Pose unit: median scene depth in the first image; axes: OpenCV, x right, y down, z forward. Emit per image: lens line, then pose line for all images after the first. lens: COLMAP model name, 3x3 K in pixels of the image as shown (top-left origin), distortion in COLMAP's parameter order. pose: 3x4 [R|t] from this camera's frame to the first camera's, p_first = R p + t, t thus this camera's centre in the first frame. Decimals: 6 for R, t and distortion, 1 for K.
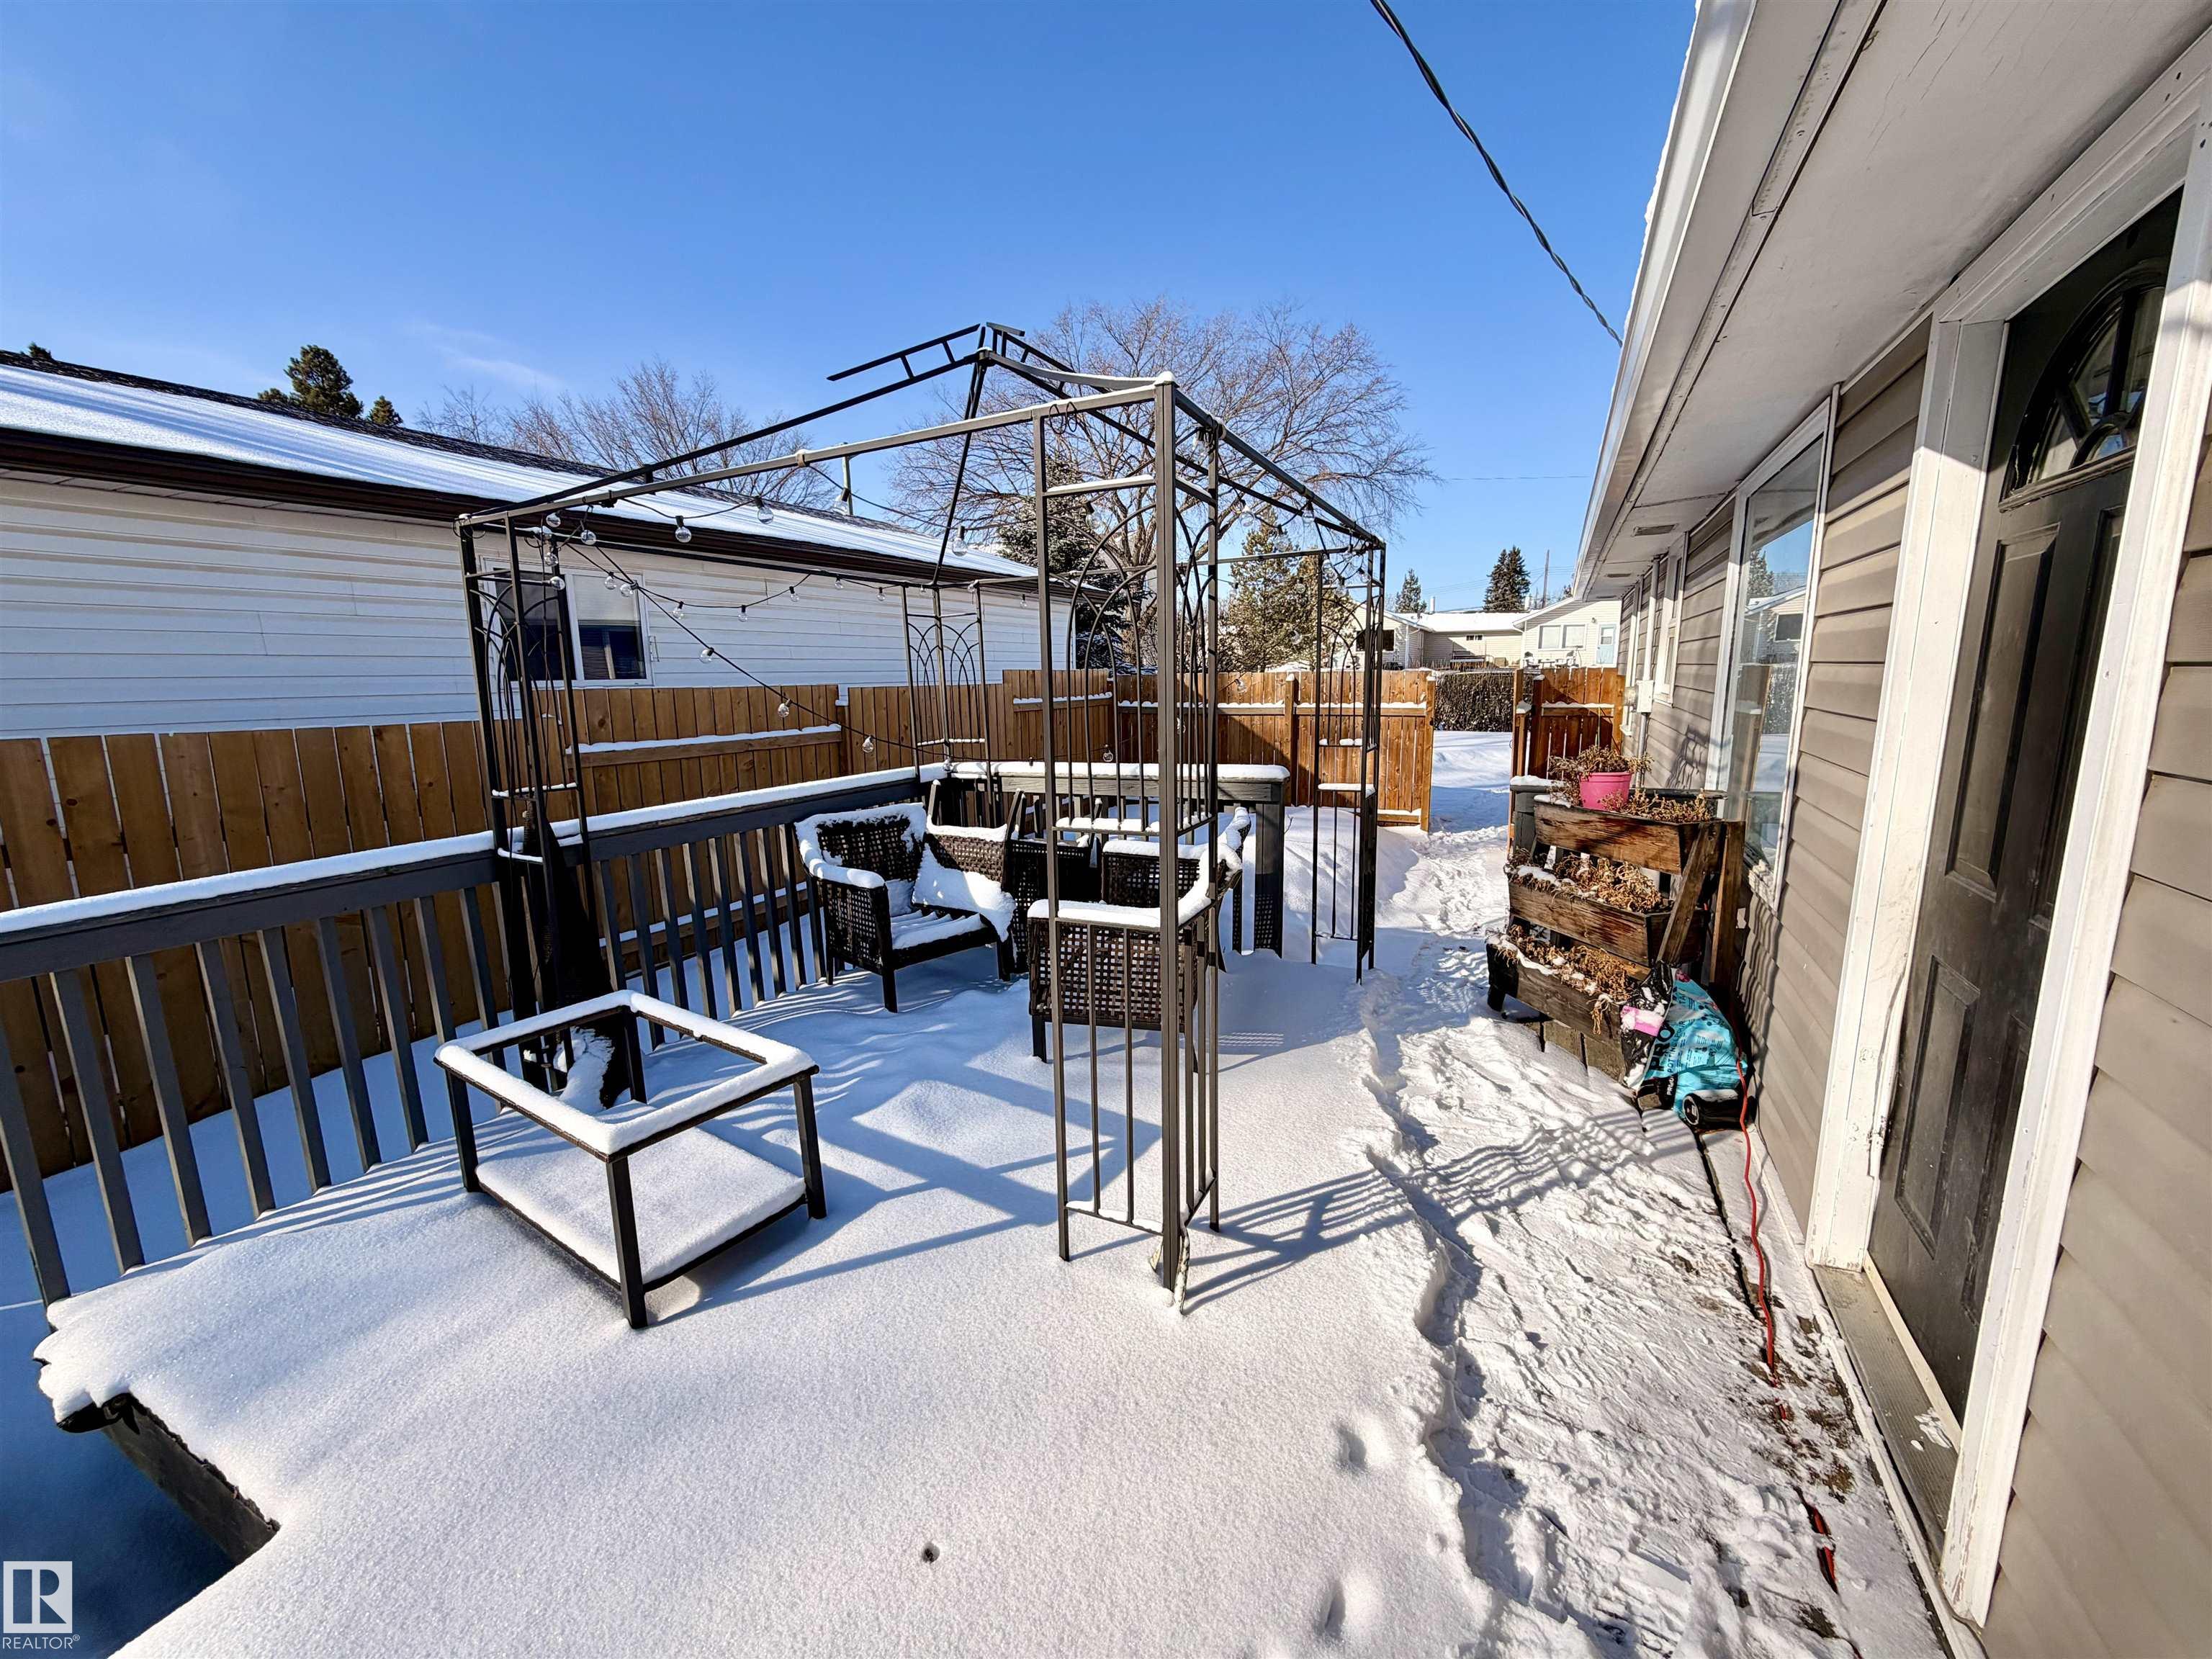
lens RADIAL K [[884.0, 0, 1117.3], [0, 884.0, 833.9], [0, 0, 1]] dist [0.000604, 0.000139]
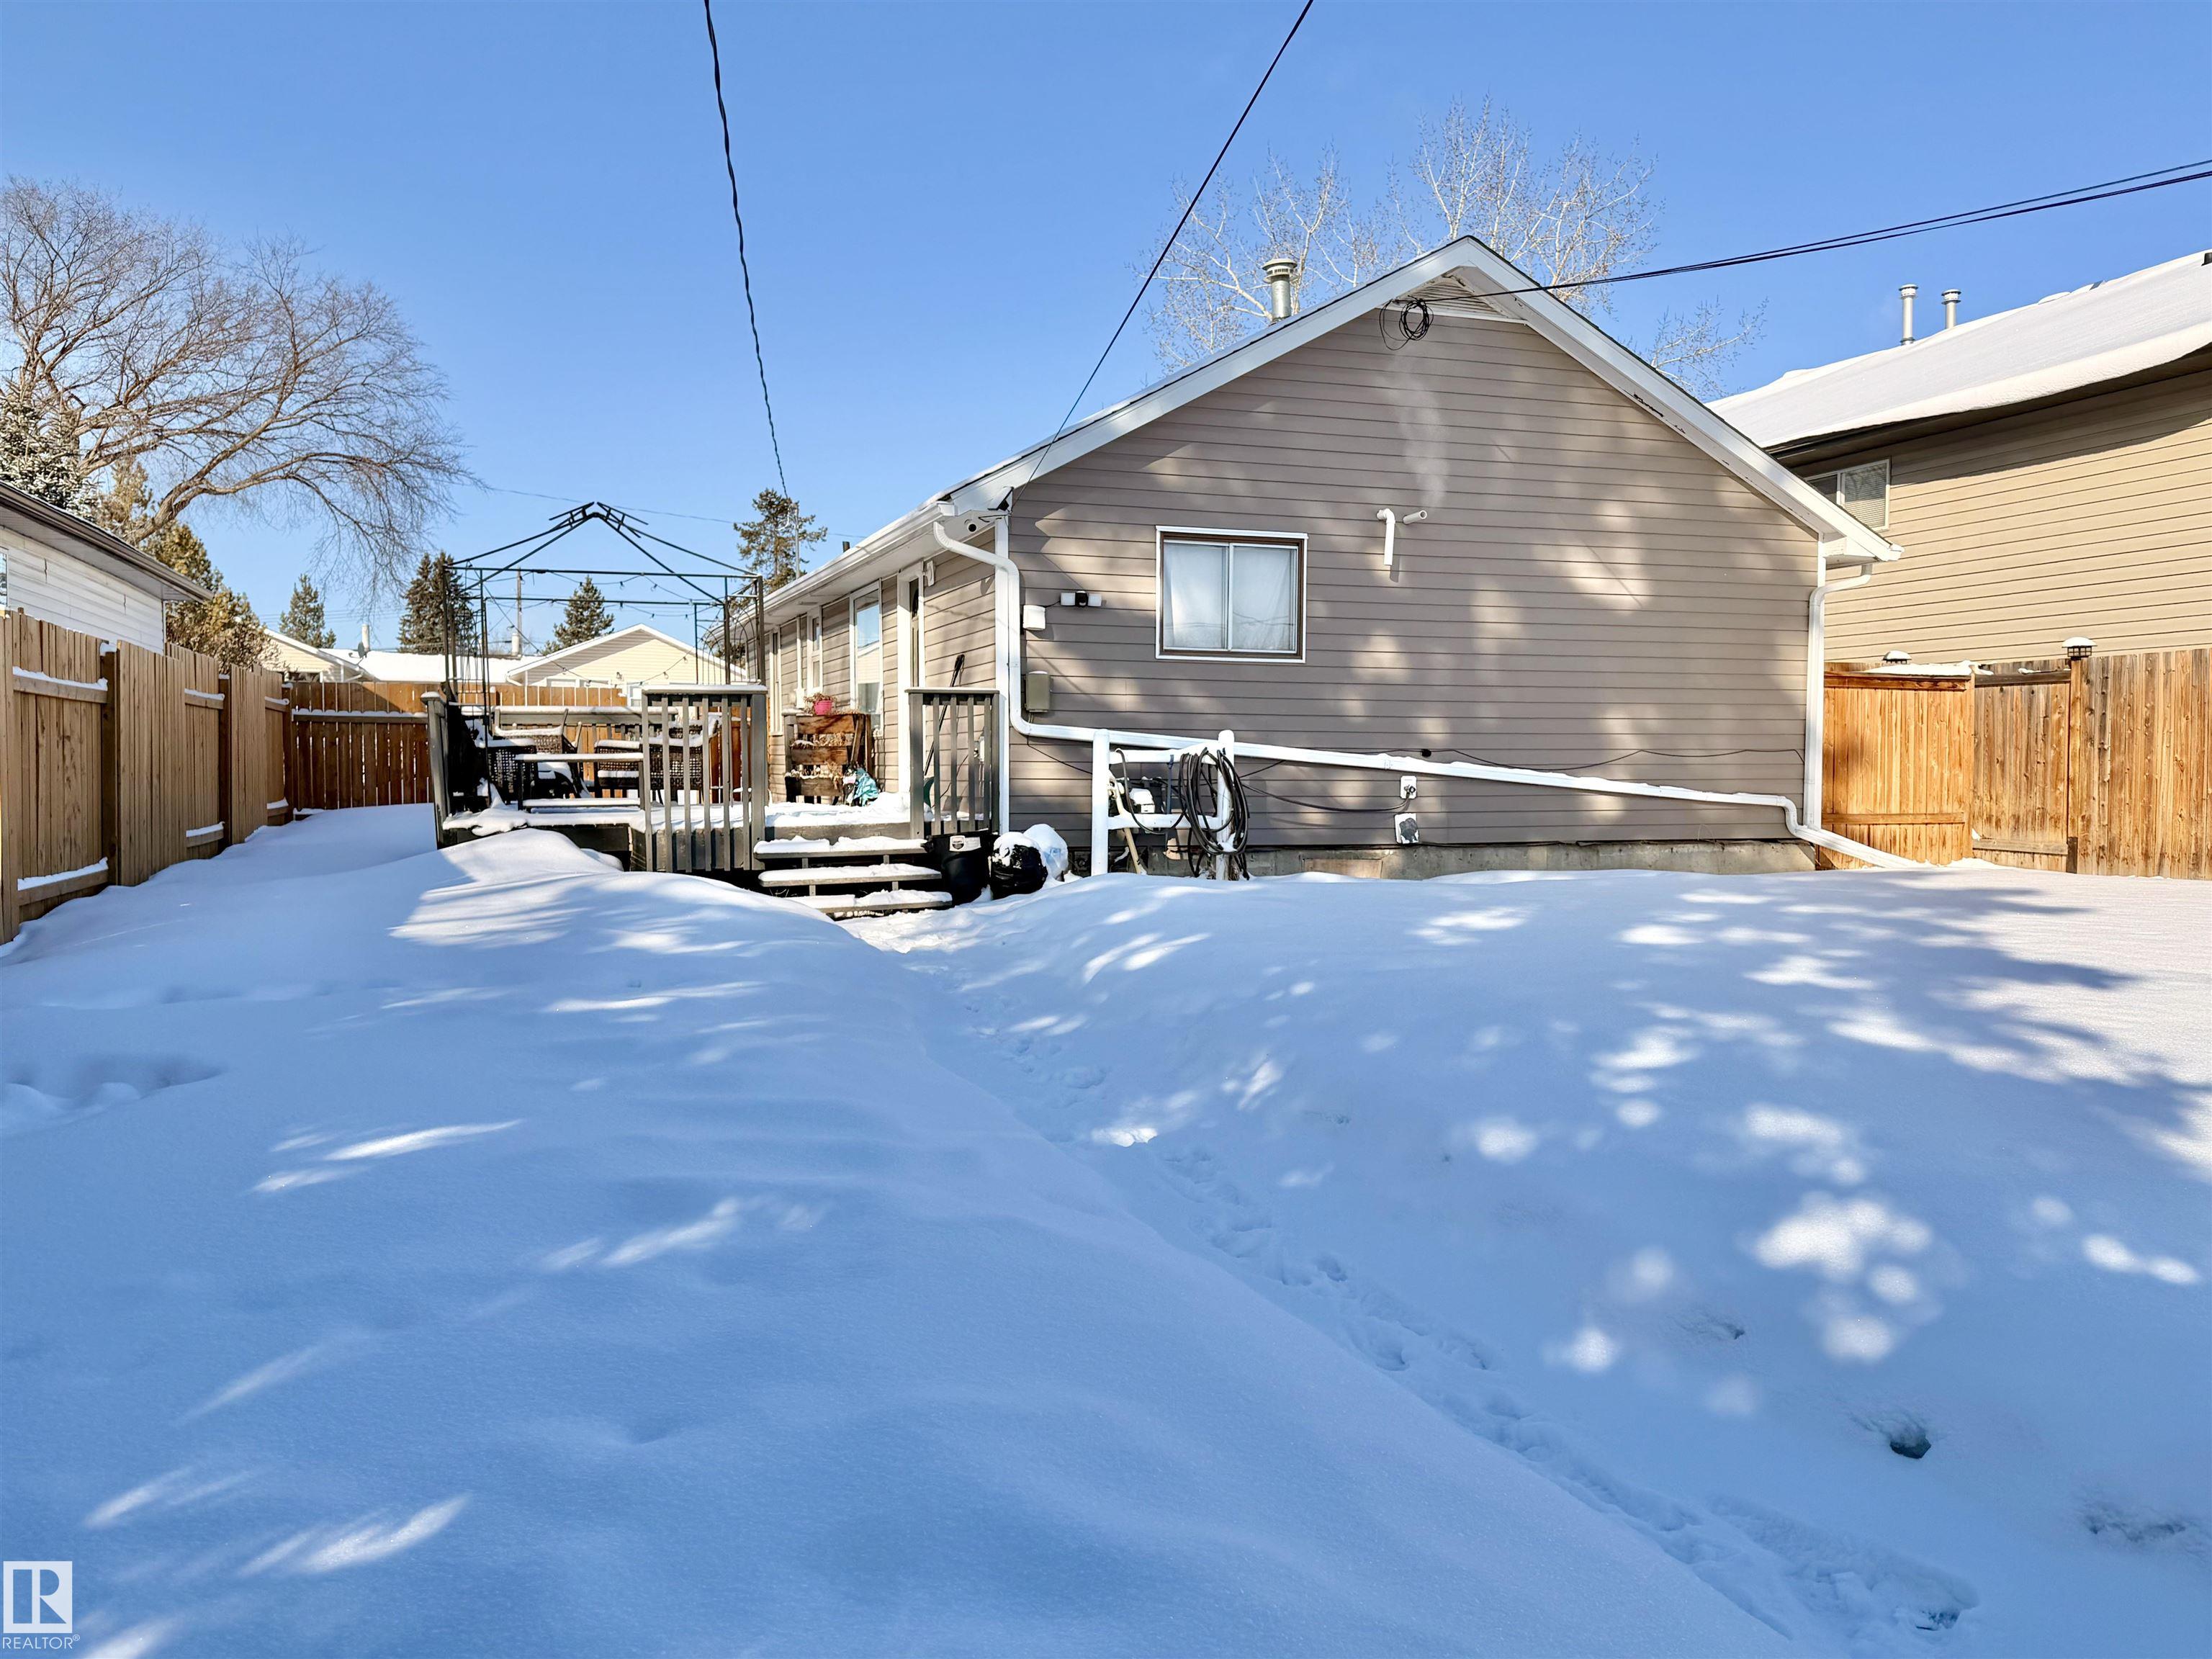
lens RADIAL K [[1711.9, 0, 1111.7], [0, 1711.9, 844.8], [0, 0, 1]] dist [0.070458, -0.050757]
pose [[0.700018, -0.016145, 0.713943, -0.373104], [0.116258, 0.988984, -0.091625, 0.138075], [-0.704598, 0.147141, 0.694183, -0.459140]]
